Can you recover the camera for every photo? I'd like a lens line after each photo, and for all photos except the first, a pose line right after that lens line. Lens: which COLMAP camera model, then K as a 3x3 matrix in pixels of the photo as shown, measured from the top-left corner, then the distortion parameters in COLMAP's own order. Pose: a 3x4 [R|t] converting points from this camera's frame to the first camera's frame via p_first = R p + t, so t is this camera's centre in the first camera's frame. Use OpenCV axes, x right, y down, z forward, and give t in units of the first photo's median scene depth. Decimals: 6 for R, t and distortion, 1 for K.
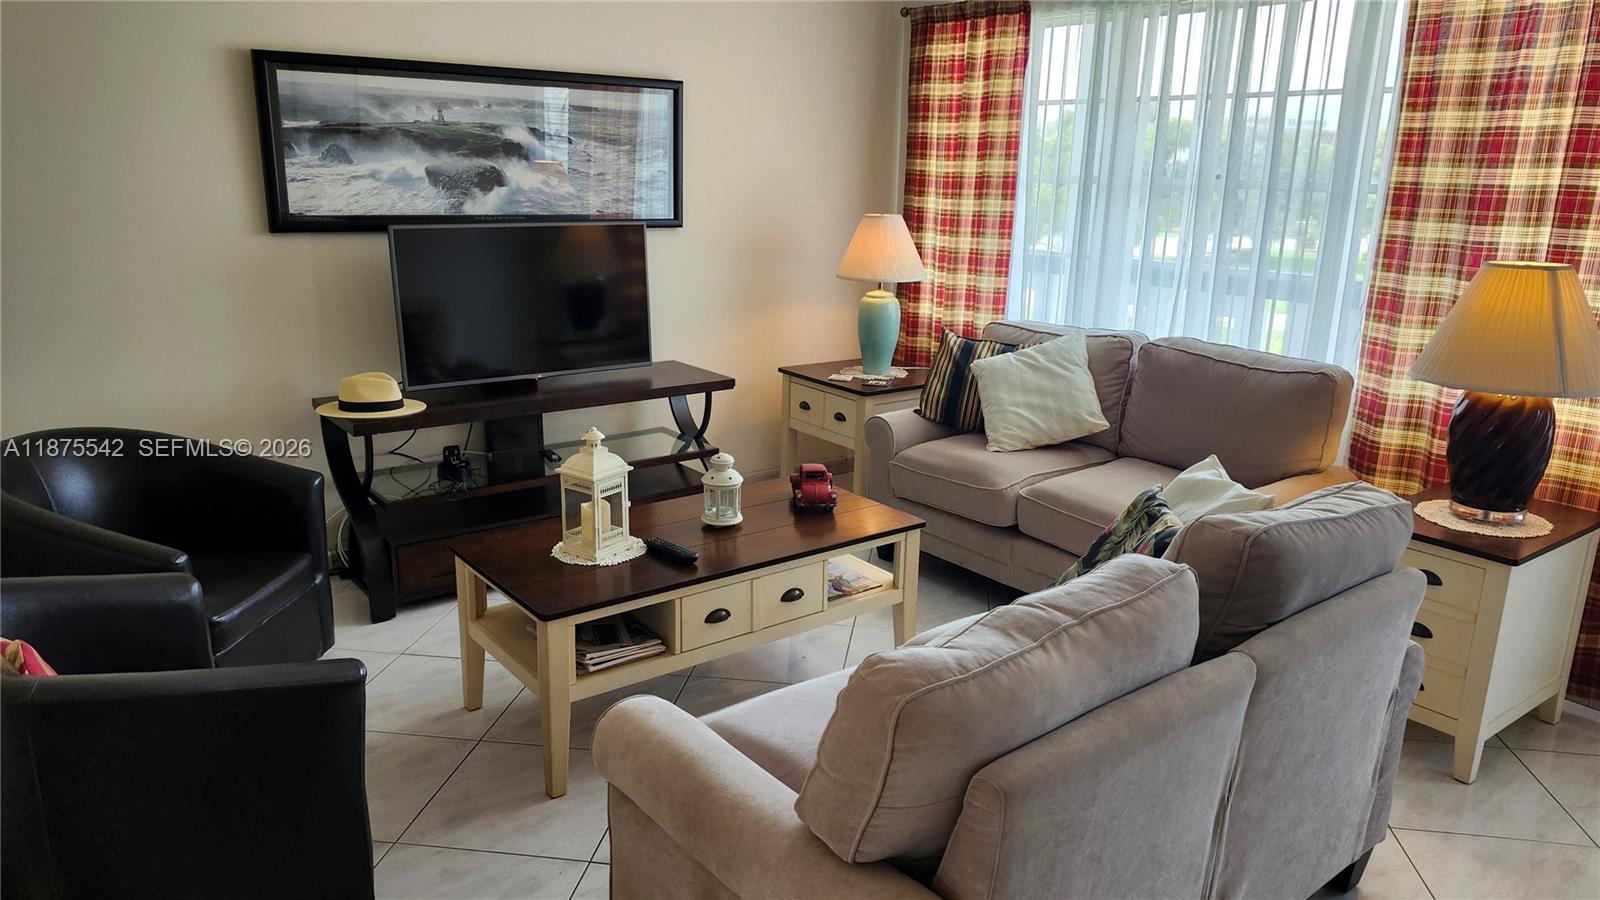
lens RADIAL K [[1104.6, 0, 805.6], [0, 1104.6, 453.3], [0, 0, 1]] dist [0.055076, -0.046255]
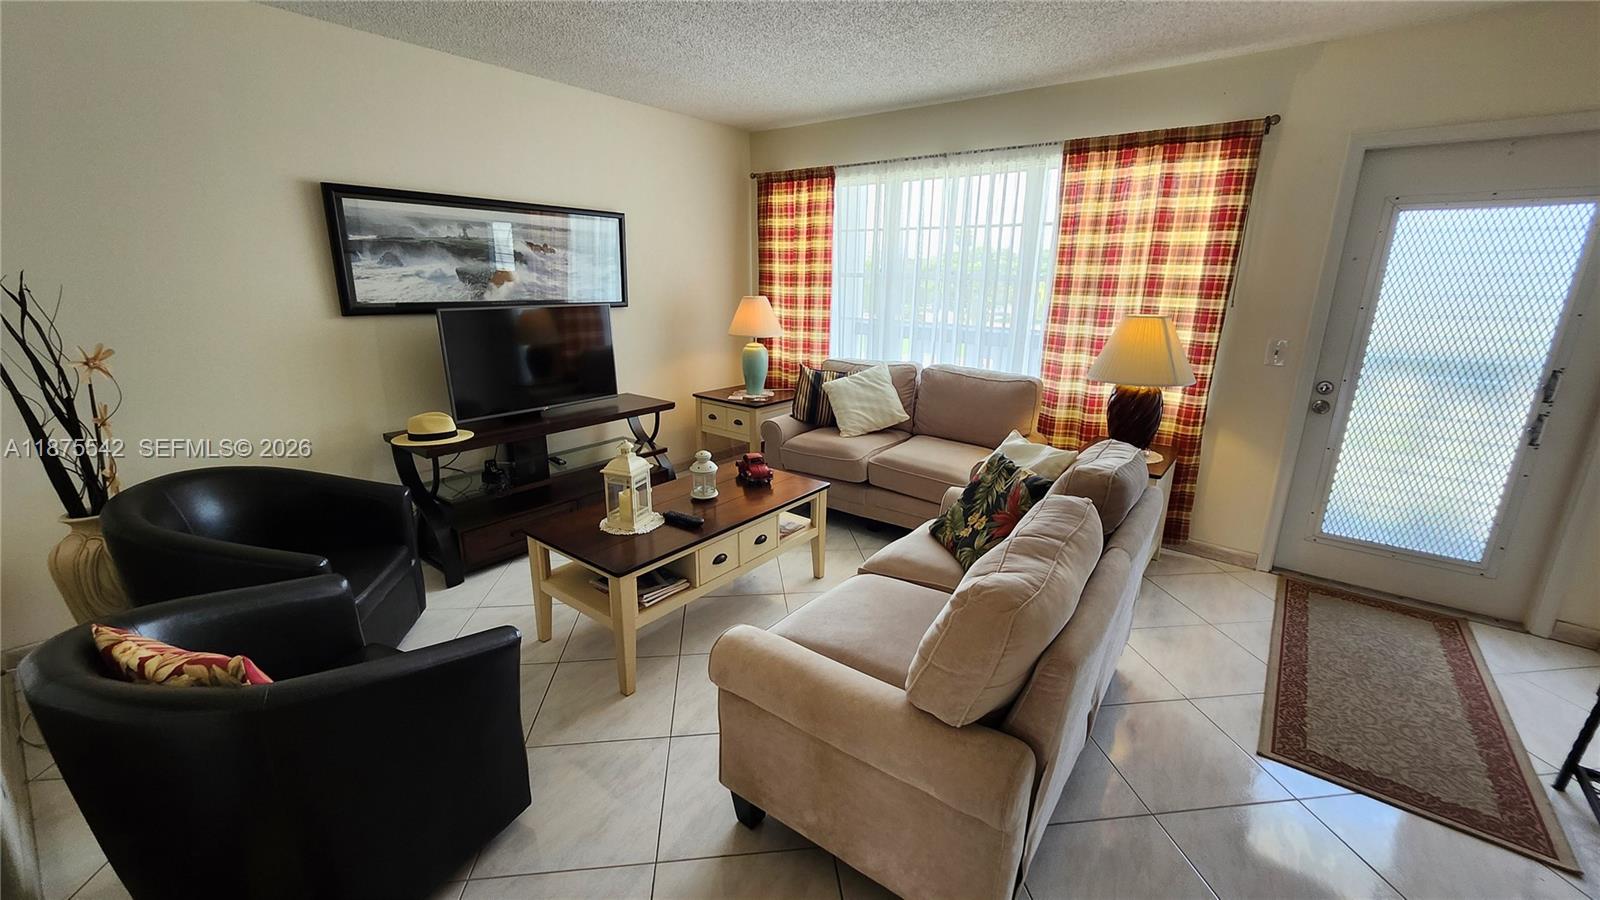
lens RADIAL K [[634.2, 0, 801.8], [0, 634.2, 439.3], [0, 0, 1]] dist [0.000310, -0.000873]
pose [[0.966171, -0.070832, 0.247987, -0.134047], [0.071395, 0.997425, 0.006733, -0.010224], [-0.247825, 0.011200, 0.968740, 0.100047]]
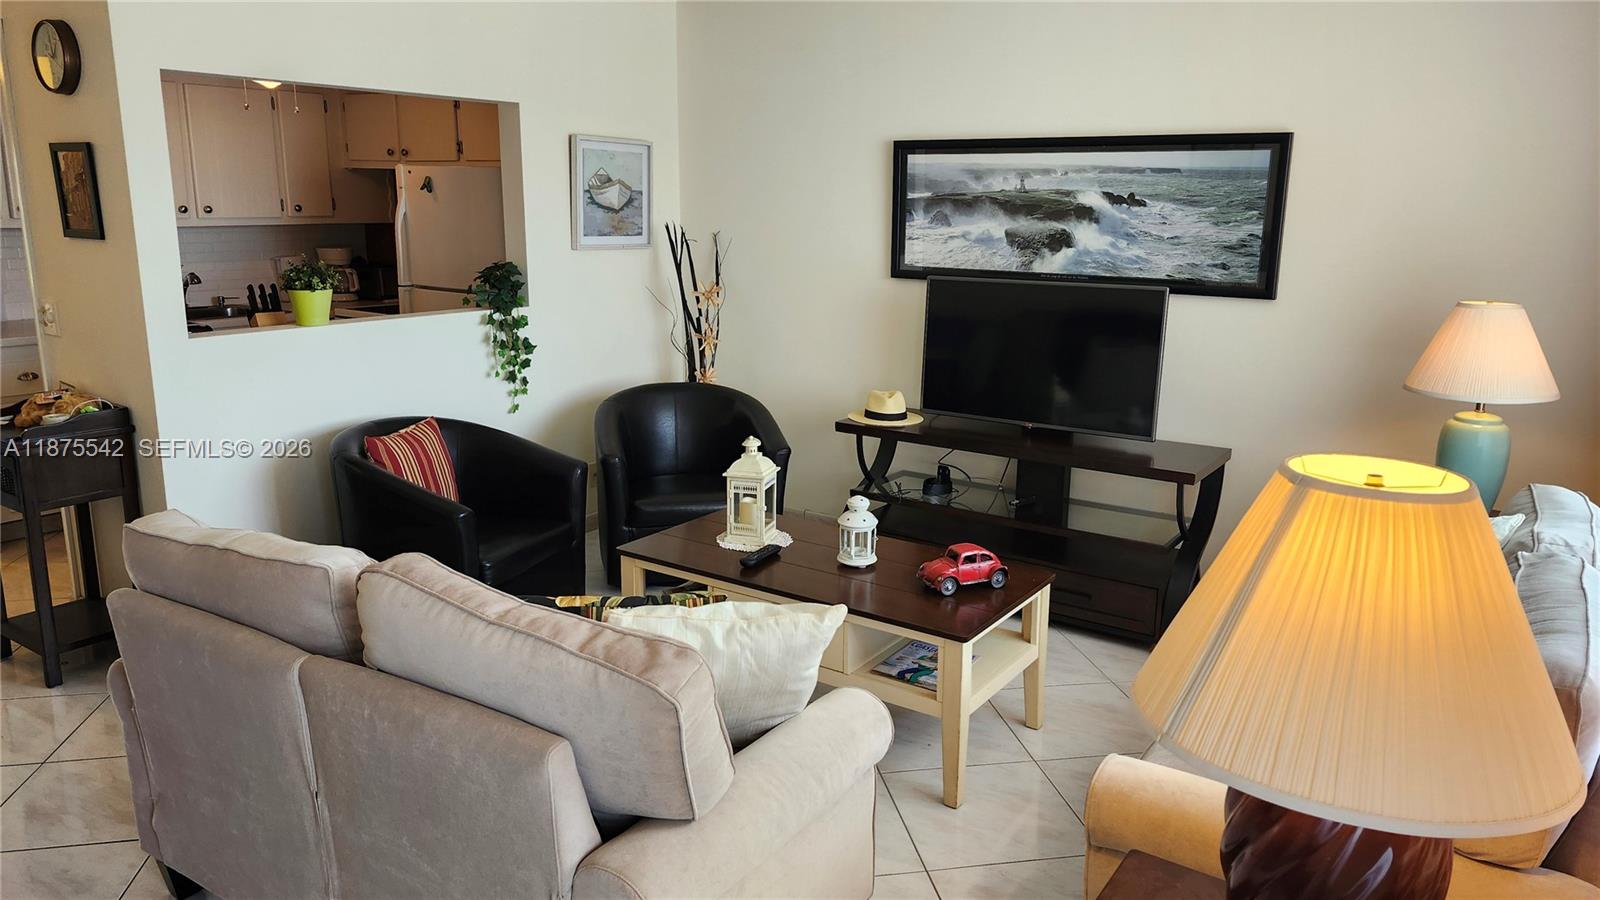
lens RADIAL K [[1104.6, 0, 800.8], [0, 1104.6, 447.1], [0, 0, 1]] dist [0.055076, -0.046255]
pose [[0.329781, 0.198783, -0.922892, 0.715205], [-0.241667, 0.962783, 0.121019, -0.135632], [0.912601, 0.183122, 0.365547, 0.456823]]
